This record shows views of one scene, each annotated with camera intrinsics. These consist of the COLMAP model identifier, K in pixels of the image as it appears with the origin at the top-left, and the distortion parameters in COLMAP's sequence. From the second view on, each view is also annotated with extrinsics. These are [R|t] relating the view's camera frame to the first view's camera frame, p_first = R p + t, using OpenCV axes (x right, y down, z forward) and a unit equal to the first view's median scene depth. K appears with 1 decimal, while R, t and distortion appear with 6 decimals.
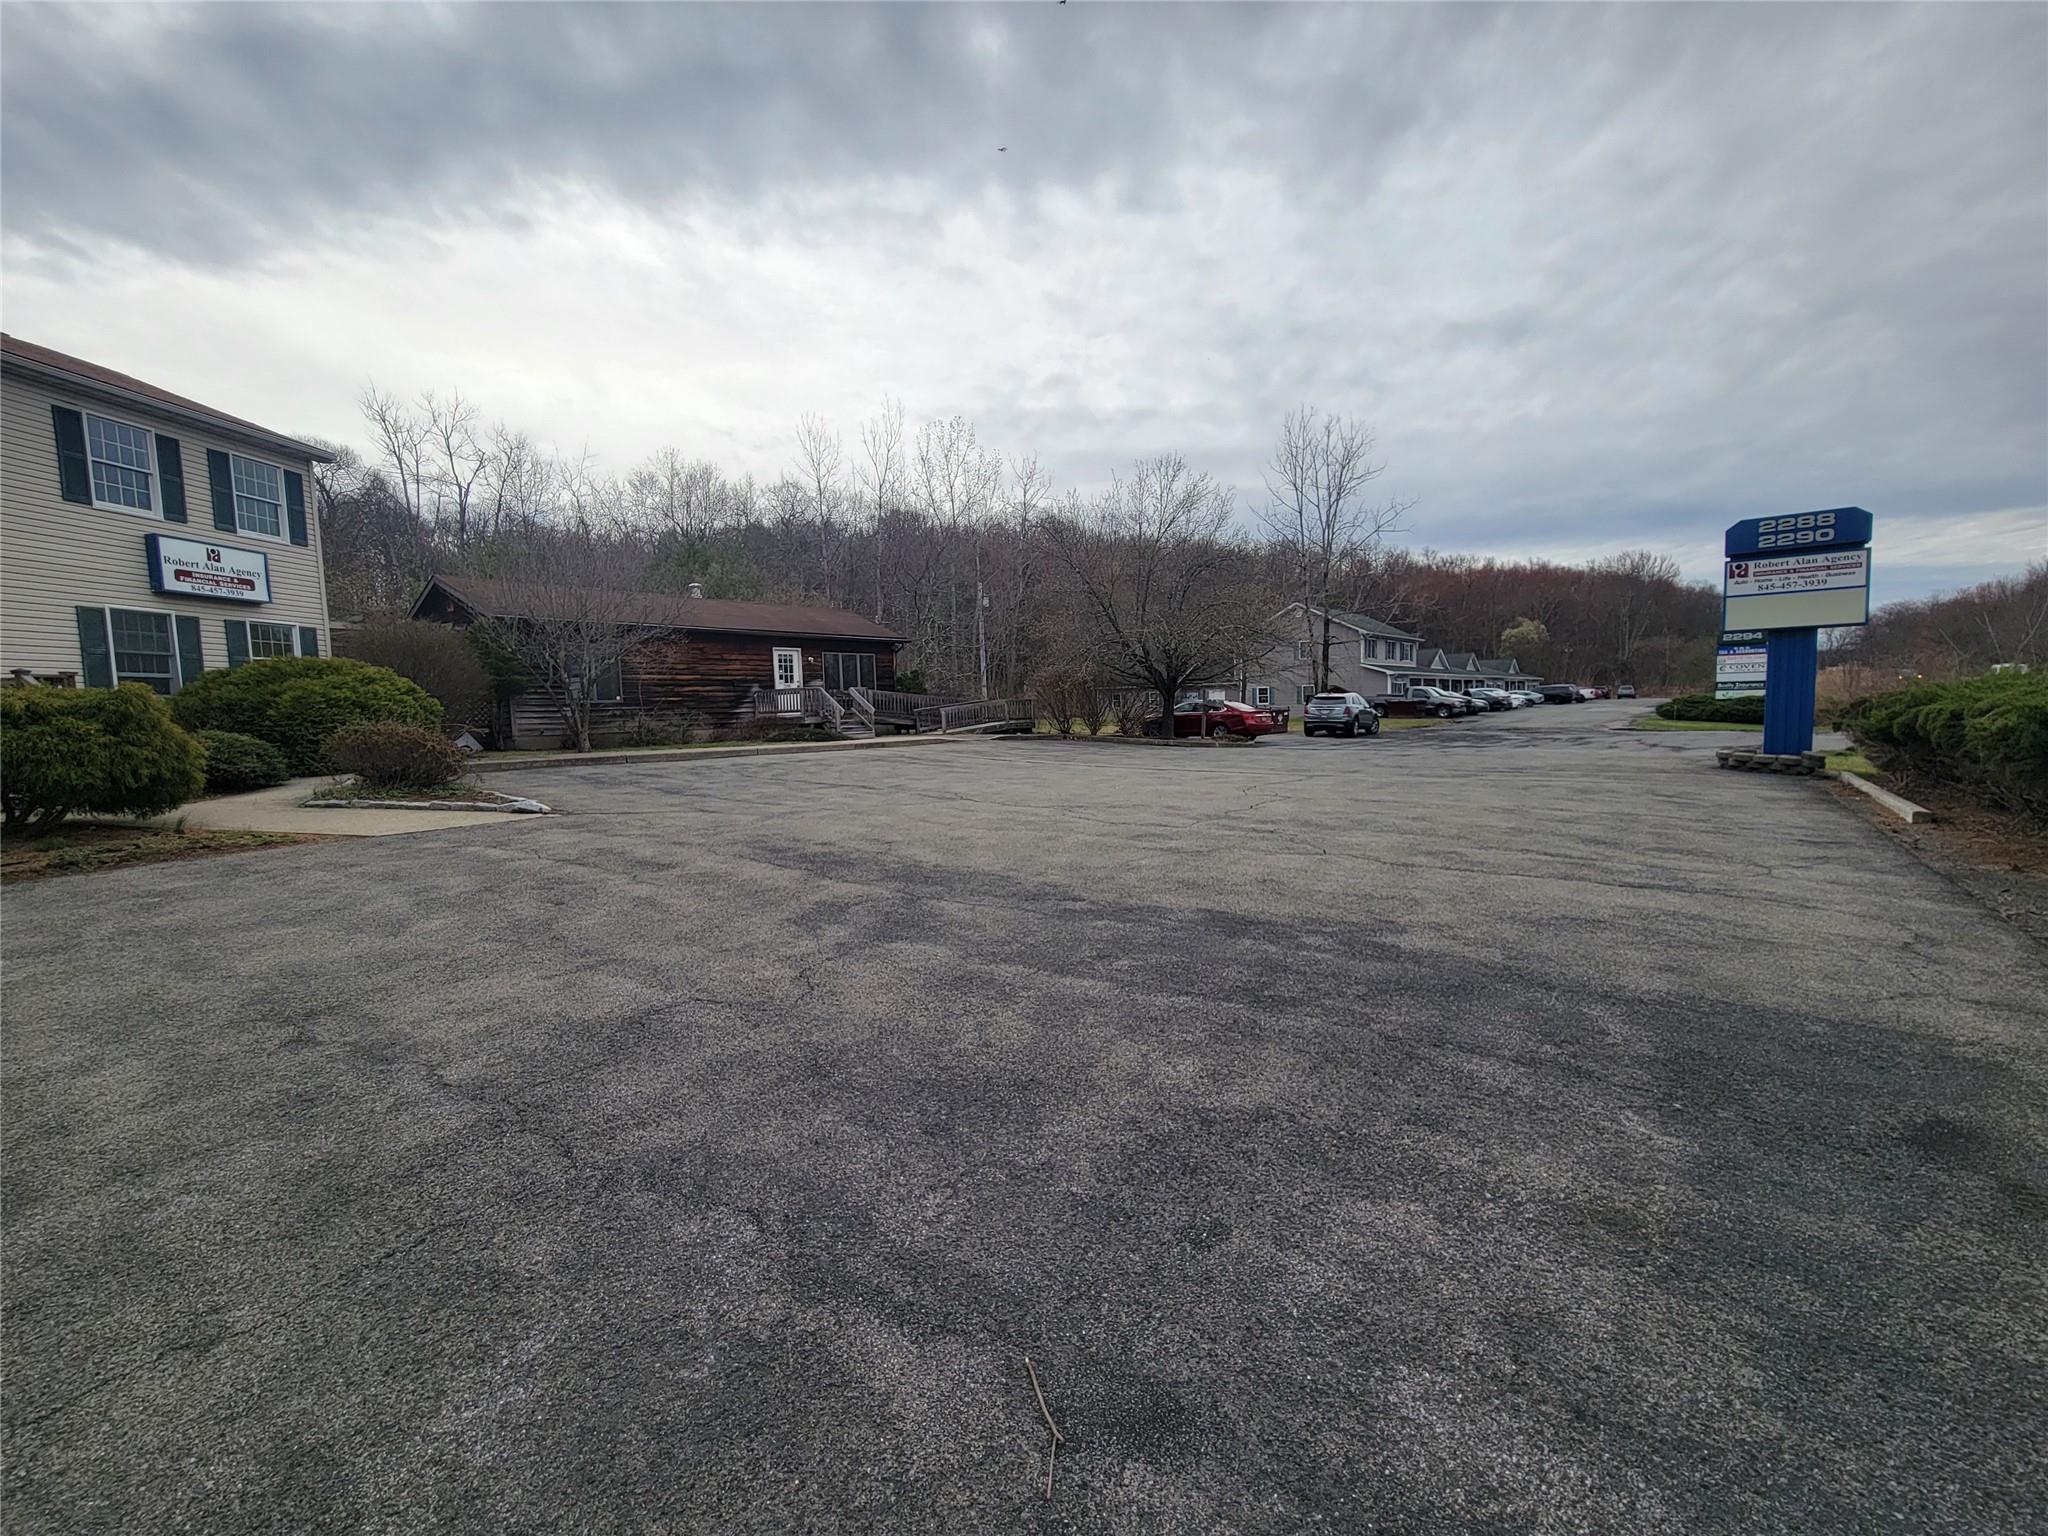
lens RADIAL K [[859.5, 0, 1033.1], [0, 859.5, 778.9], [0, 0, 1]] dist [-0.001519, -0.000383]
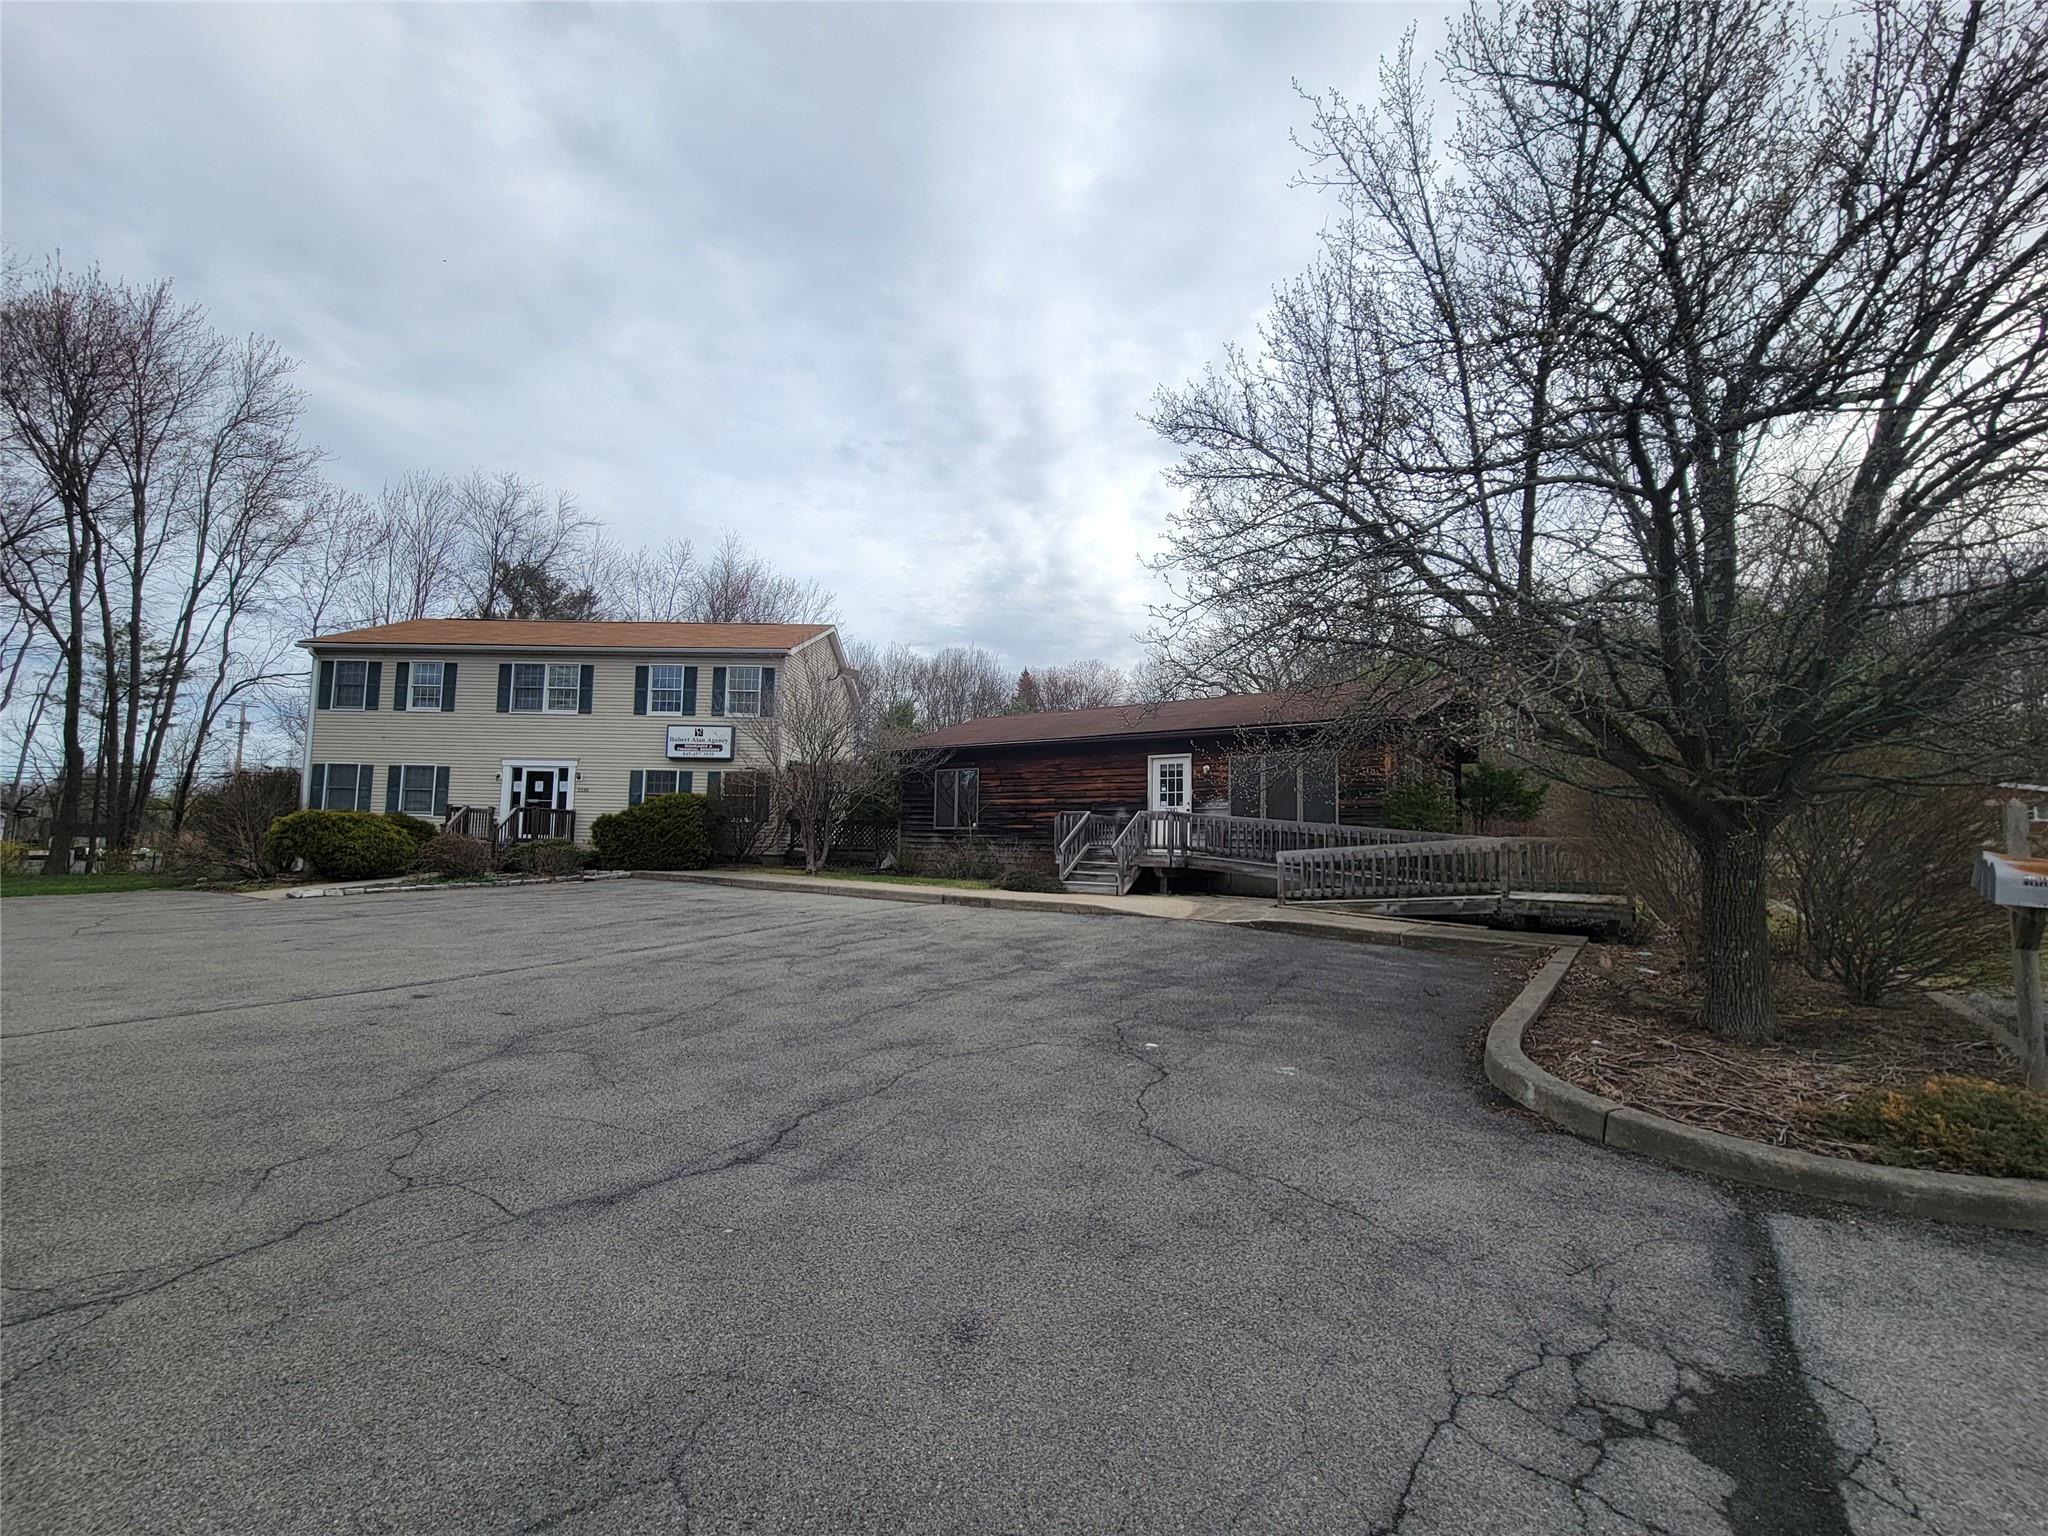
lens RADIAL K [[859.5, 0, 1033.1], [0, 859.5, 778.9], [0, 0, 1]] dist [-0.001519, -0.000383]
pose [[0.049846, -0.051579, -0.997424, 0.651852], [-0.107922, 0.992540, -0.056719, -0.145532], [0.992909, 0.110471, 0.043908, 1.508129]]
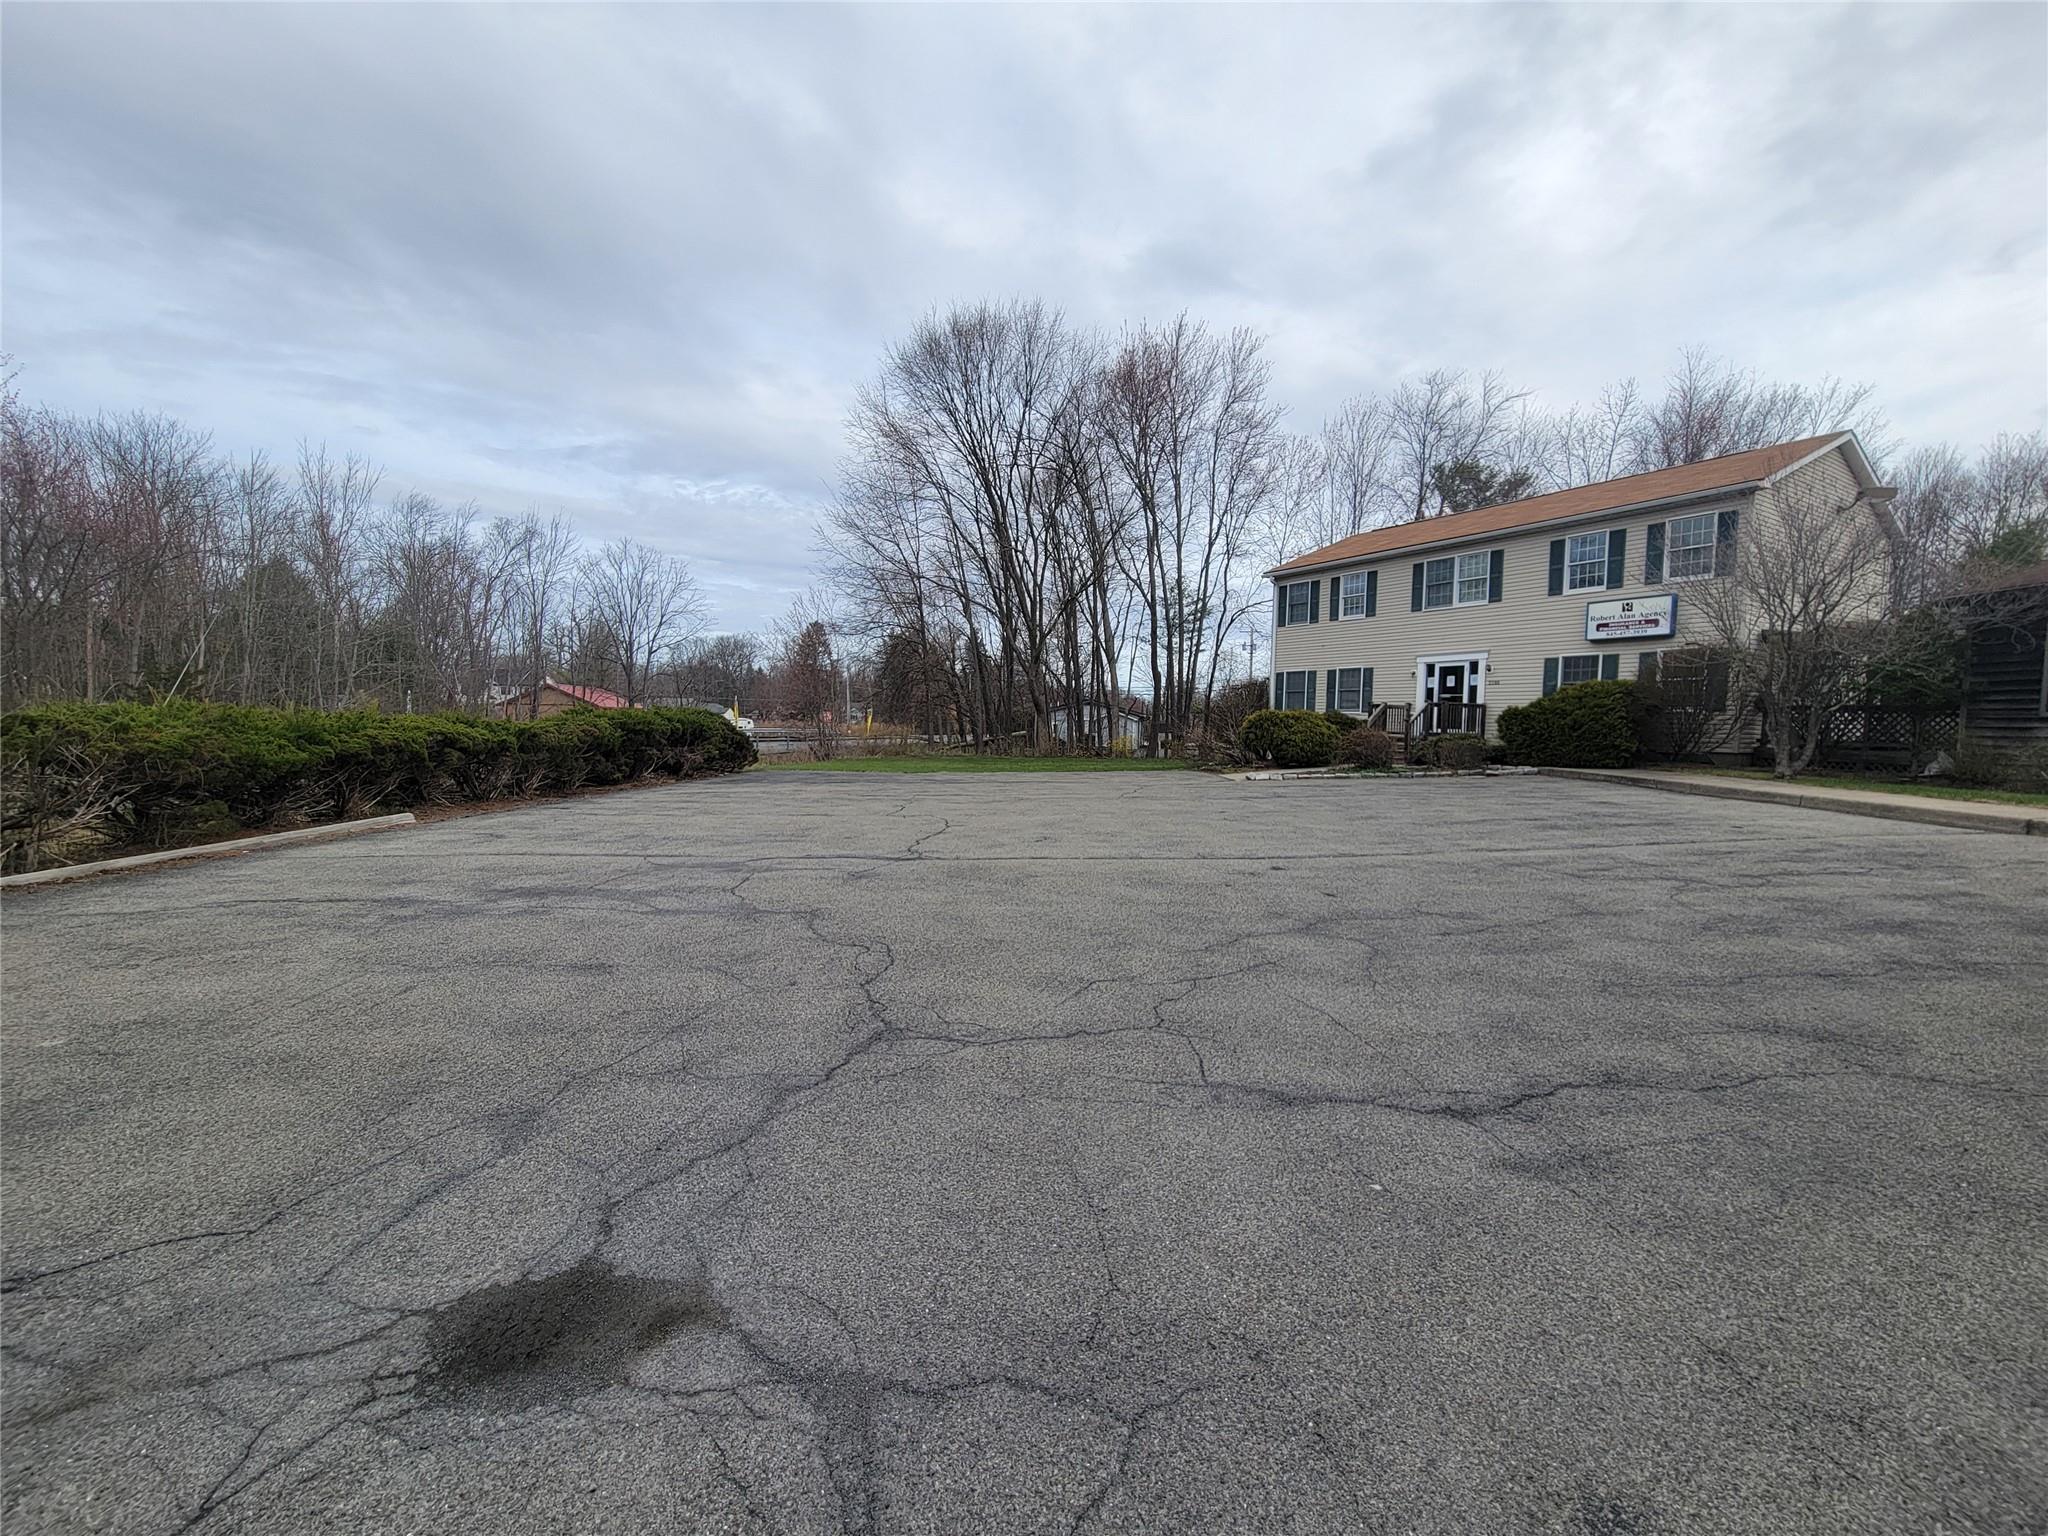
lens RADIAL K [[859.5, 0, 1033.1], [0, 859.5, 778.9], [0, 0, 1]] dist [-0.001519, -0.000383]
pose [[-0.818562, 0.047278, -0.572470, 0.585249], [-0.046640, 0.987846, 0.148271, -0.144550], [0.572522, 0.148068, -0.806408, 1.544950]]
